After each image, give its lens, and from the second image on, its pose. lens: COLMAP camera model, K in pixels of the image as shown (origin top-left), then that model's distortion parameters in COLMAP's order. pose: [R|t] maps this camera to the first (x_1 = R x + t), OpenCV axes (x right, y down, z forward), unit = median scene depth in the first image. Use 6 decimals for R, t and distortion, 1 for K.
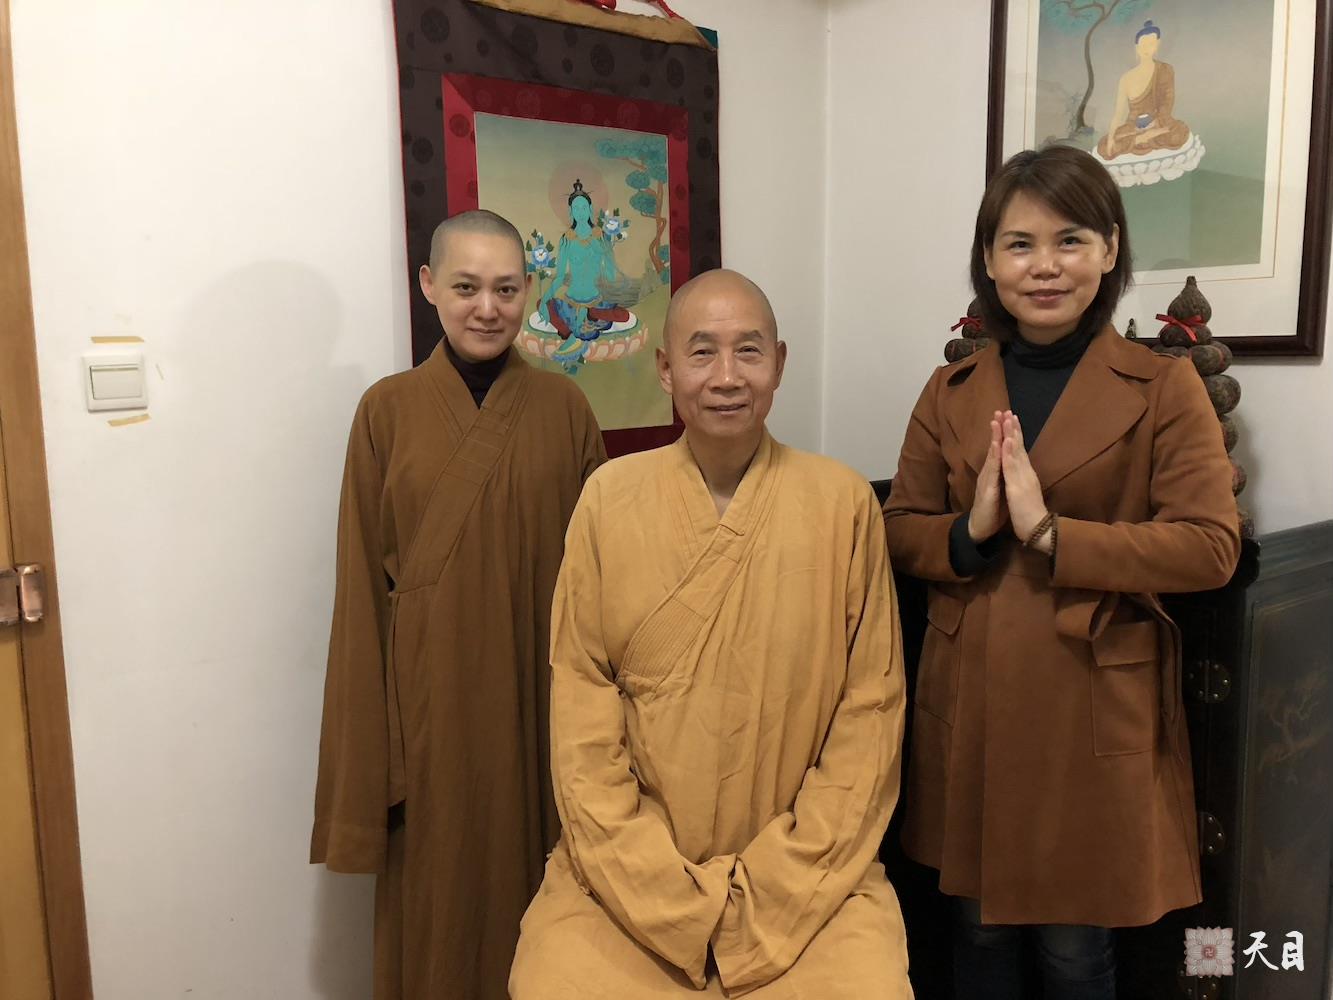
lens RADIAL K [[1159.1, 0, 652.0], [0, 1159.1, 501.7], [0, 0, 1]] dist [0.067669, -0.057346]
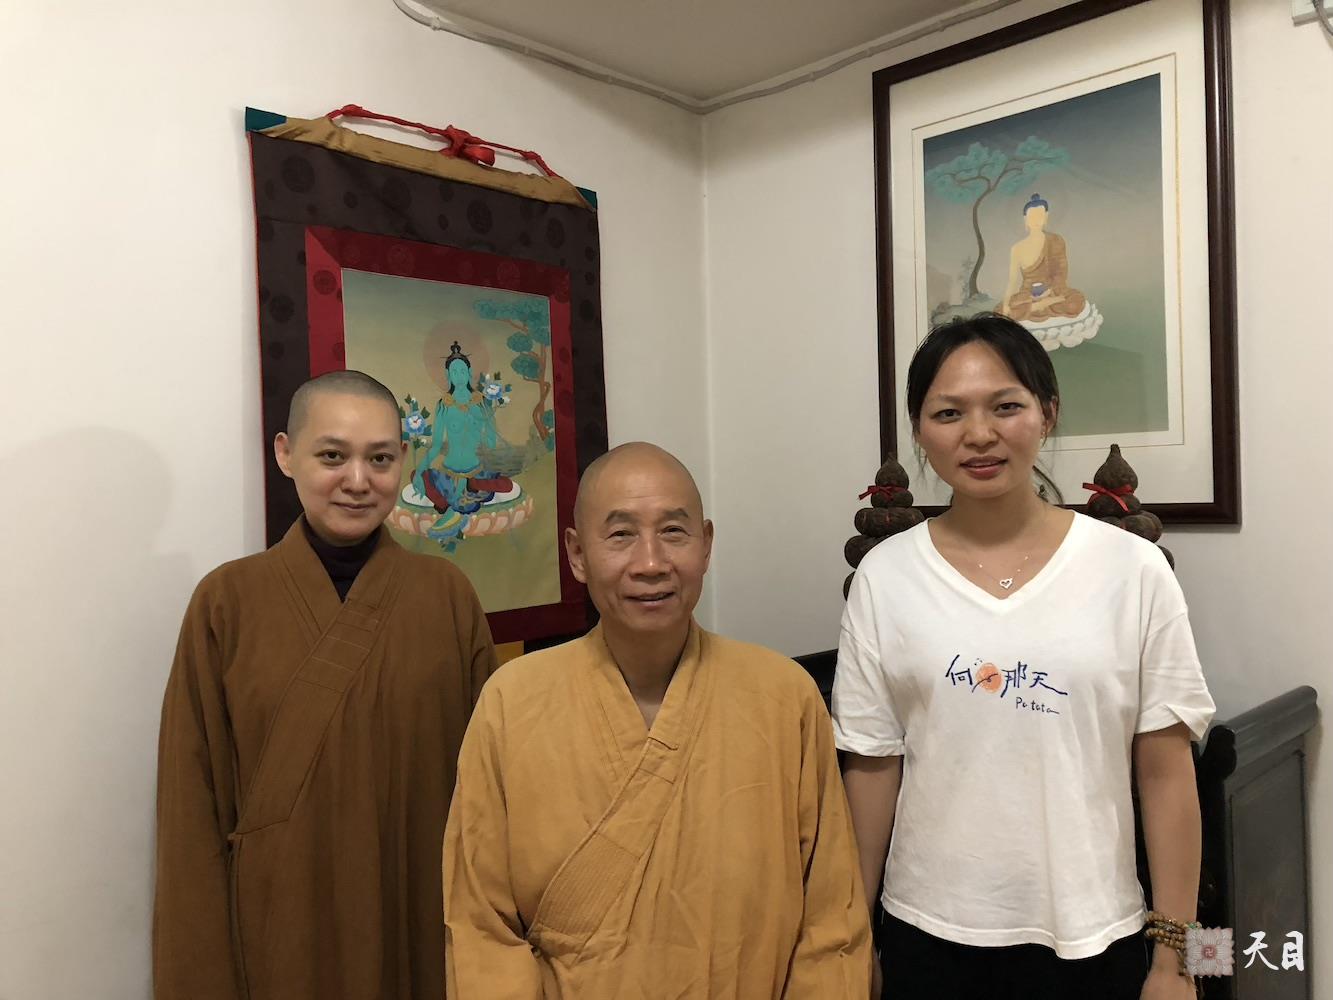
lens RADIAL K [[1159.1, 0, 666.4], [0, 1159.1, 486.9], [0, 0, 1]] dist [0.067669, -0.057346]
pose [[0.987330, -0.014240, 0.158041, -0.046034], [0.036410, 0.989723, -0.138287, -0.030787], [-0.154448, 0.142289, 0.977701, 0.098411]]
